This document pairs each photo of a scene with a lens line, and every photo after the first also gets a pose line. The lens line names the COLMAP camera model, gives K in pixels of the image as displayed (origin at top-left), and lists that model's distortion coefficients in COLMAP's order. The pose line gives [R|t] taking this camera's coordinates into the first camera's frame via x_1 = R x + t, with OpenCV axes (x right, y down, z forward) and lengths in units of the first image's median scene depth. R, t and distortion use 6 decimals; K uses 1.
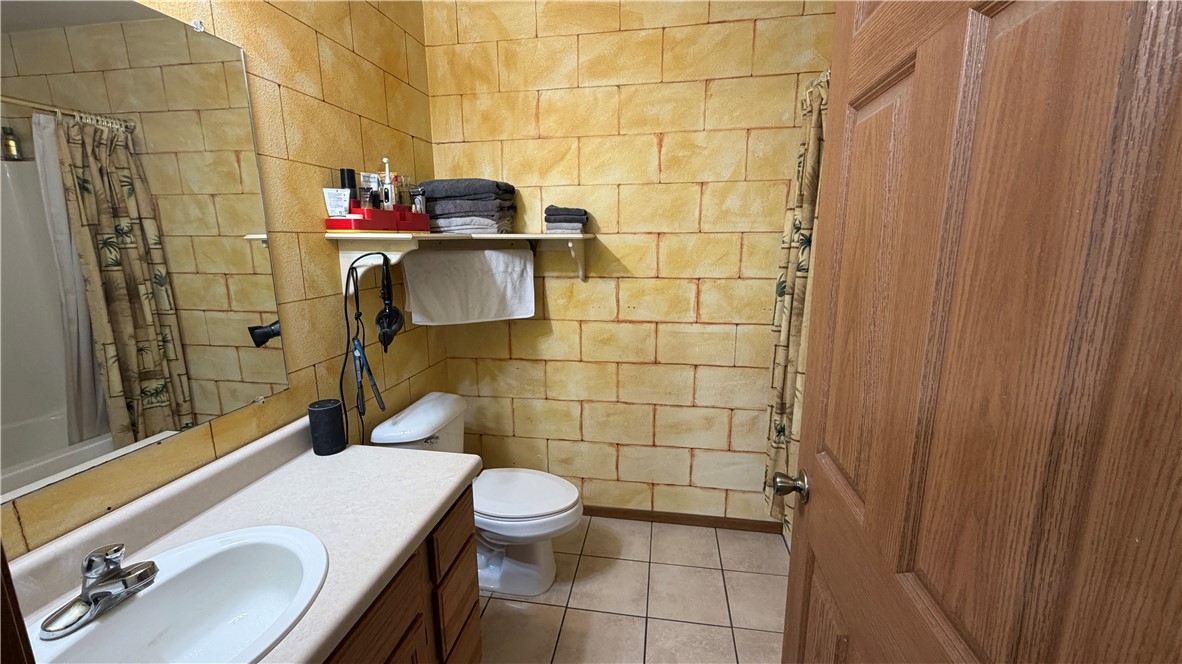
lens RADIAL K [[467.9, 0, 591.0], [0, 467.9, 332.0], [0, 0, 1]] dist [-0.012615, -0.000094]
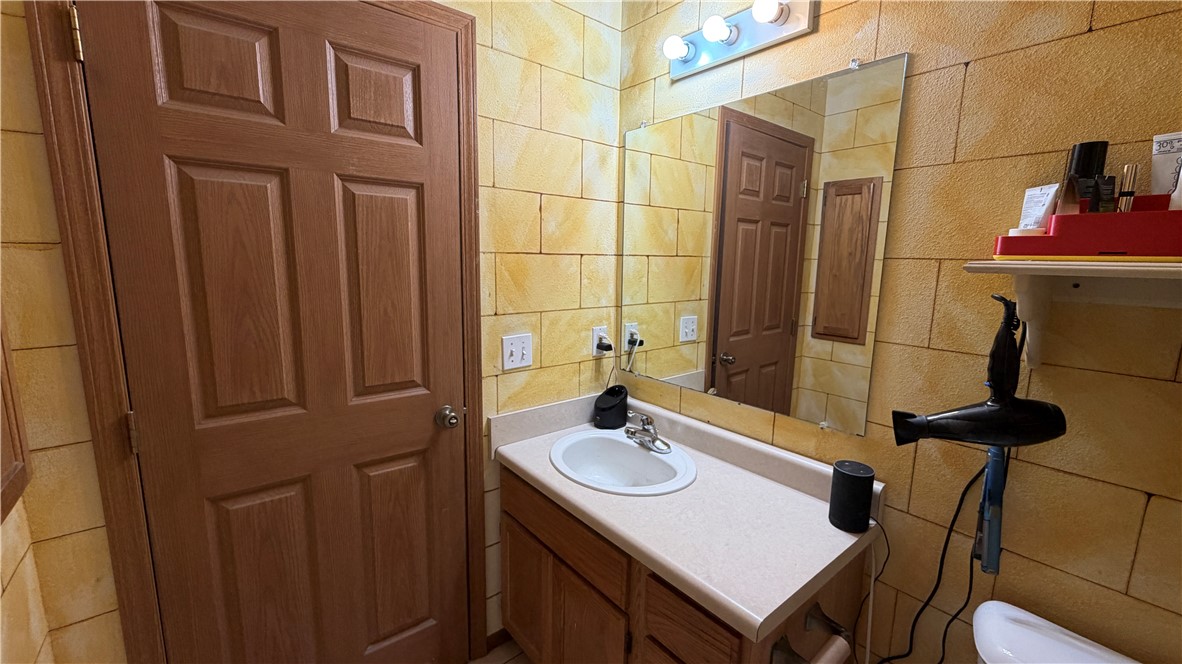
lens RADIAL K [[467.9, 0, 591.0], [0, 467.9, 332.0], [0, 0, 1]] dist [-0.012615, -0.000094]
pose [[-0.664808, 0.107632, -0.739219, 0.309389], [-0.160671, 0.945803, 0.282208, -0.227317], [0.729531, 0.306385, -0.611484, 1.097270]]
